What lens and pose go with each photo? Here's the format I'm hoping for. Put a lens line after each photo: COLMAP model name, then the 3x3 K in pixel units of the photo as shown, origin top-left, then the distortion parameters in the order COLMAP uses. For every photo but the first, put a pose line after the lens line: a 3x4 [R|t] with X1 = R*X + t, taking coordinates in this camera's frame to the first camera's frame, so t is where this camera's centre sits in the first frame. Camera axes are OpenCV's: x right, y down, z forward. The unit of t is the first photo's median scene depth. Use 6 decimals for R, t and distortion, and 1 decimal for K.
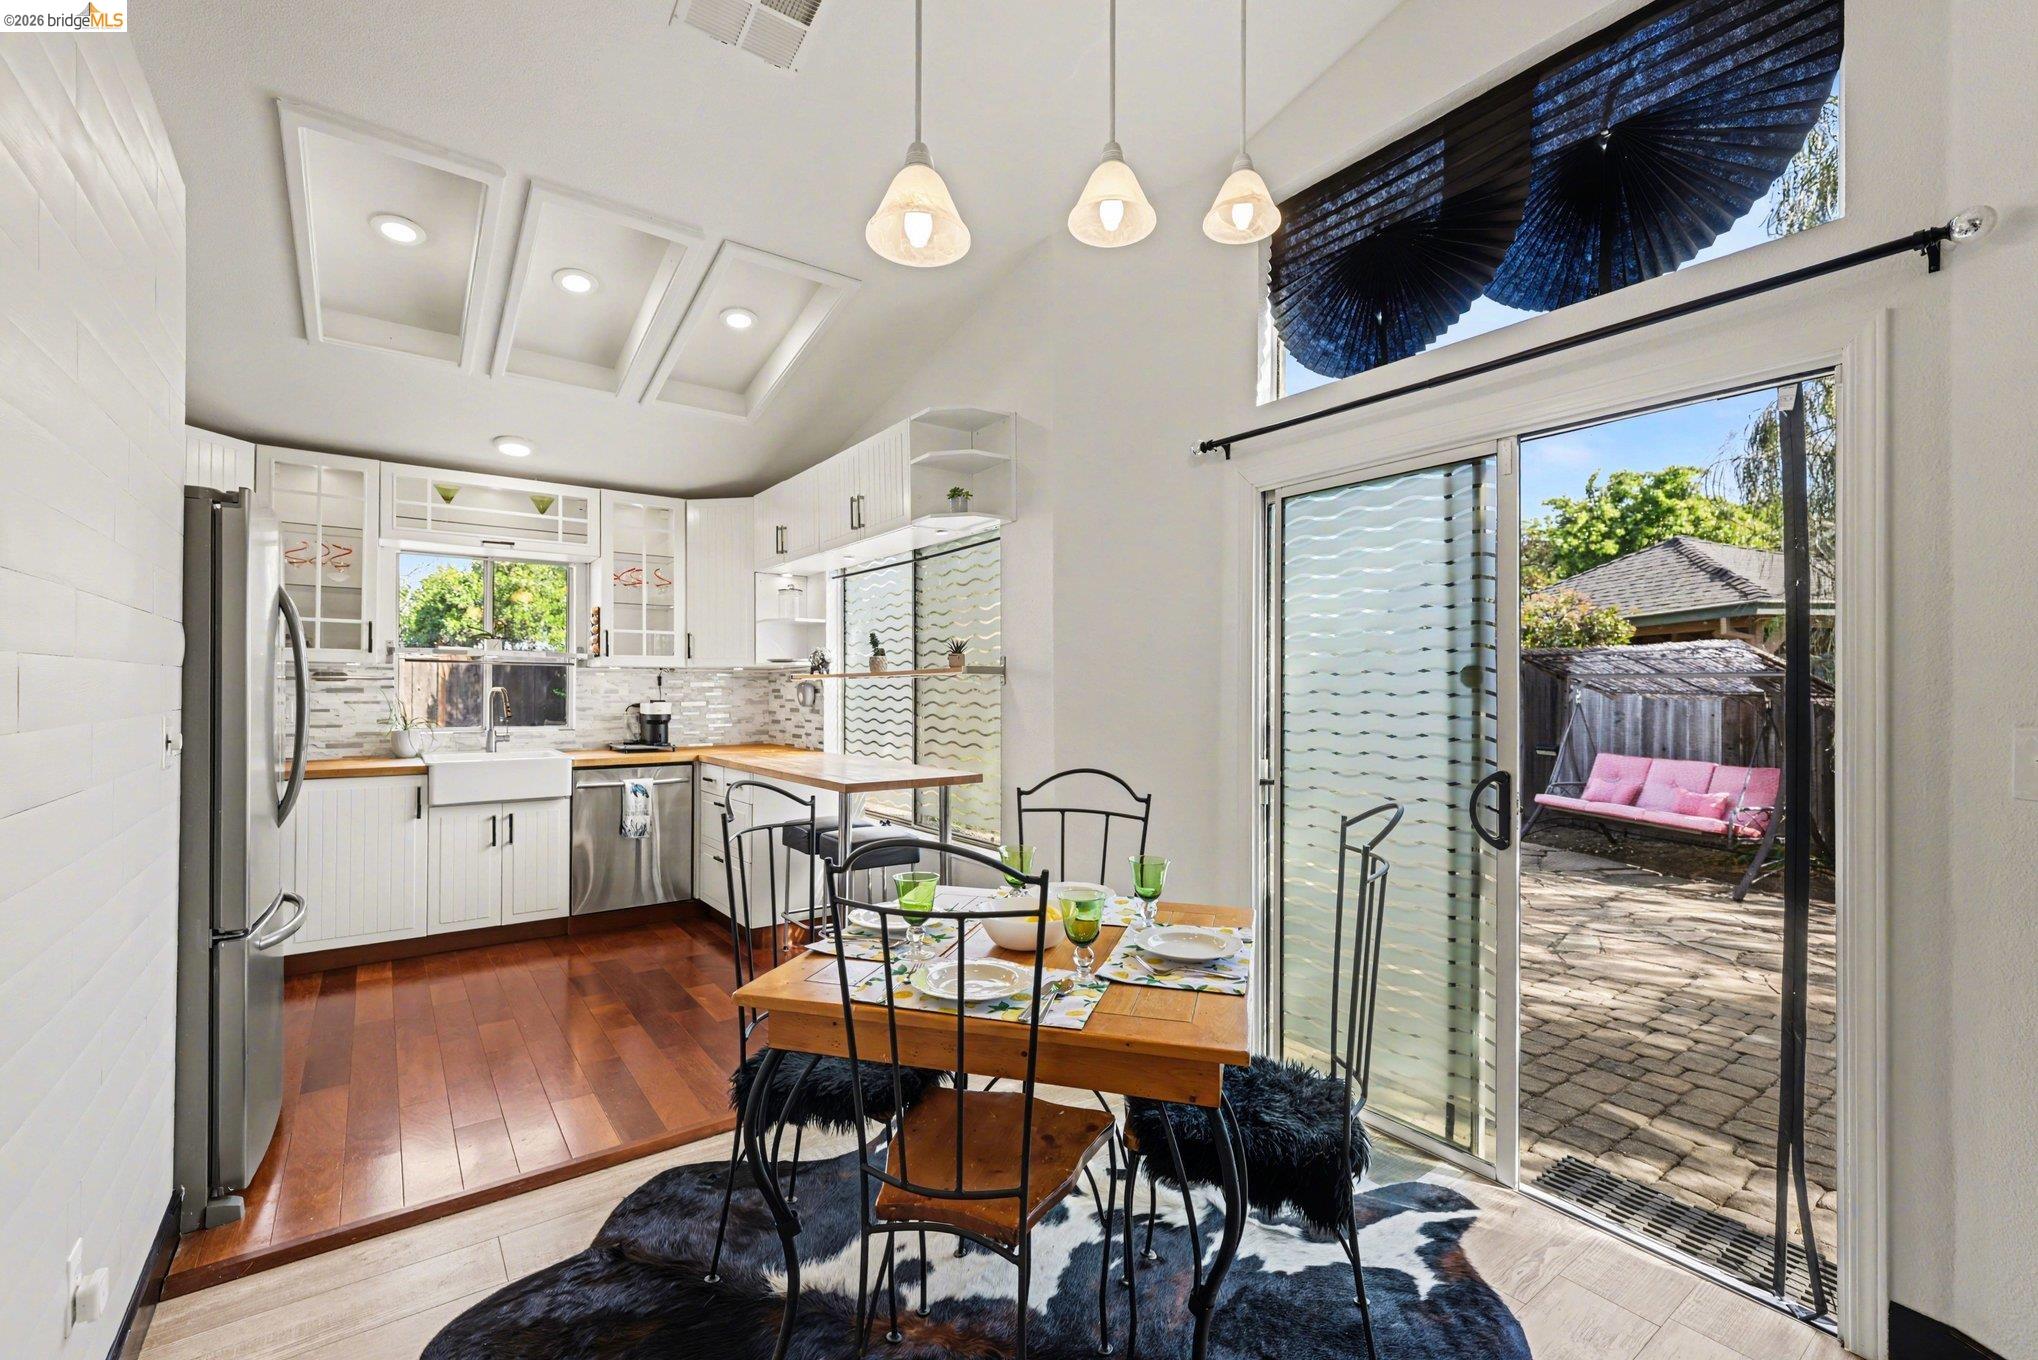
lens RADIAL K [[845.3, 0, 1012.0], [0, 845.3, 676.3], [0, 0, 1]] dist [0.004405, 0.000195]
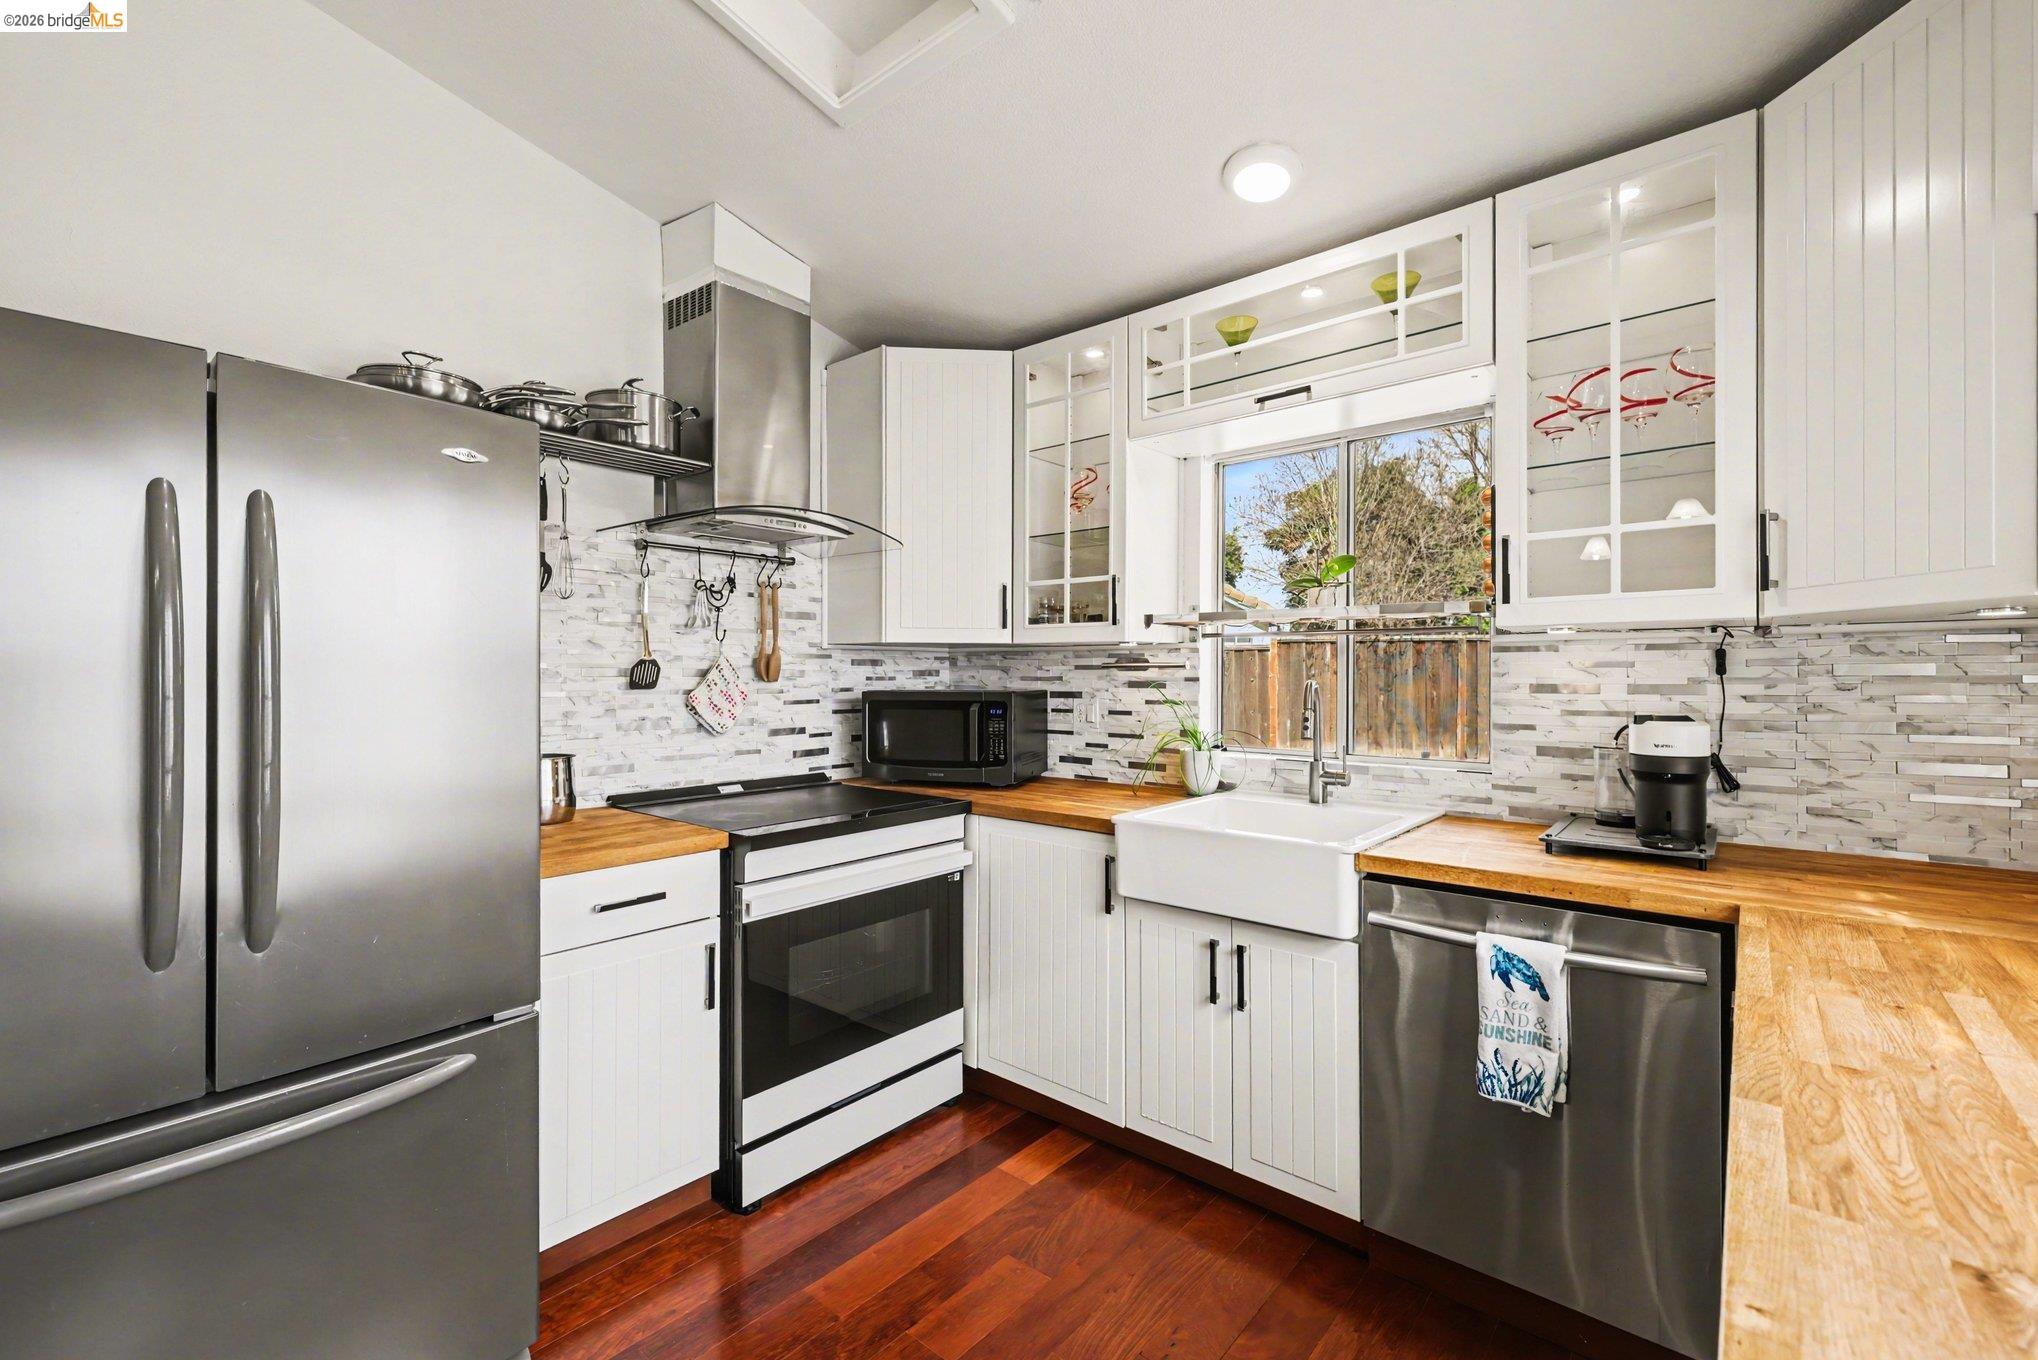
lens RADIAL K [[845.3, 0, 1025.6], [0, 845.3, 679.3], [0, 0, 1]] dist [0.004405, 0.000195]
pose [[0.225454, -0.004912, -0.974241, -0.151842], [0.008970, 0.999955, -0.002966, 0.013065], [0.974213, -0.008071, 0.225488, 0.756612]]
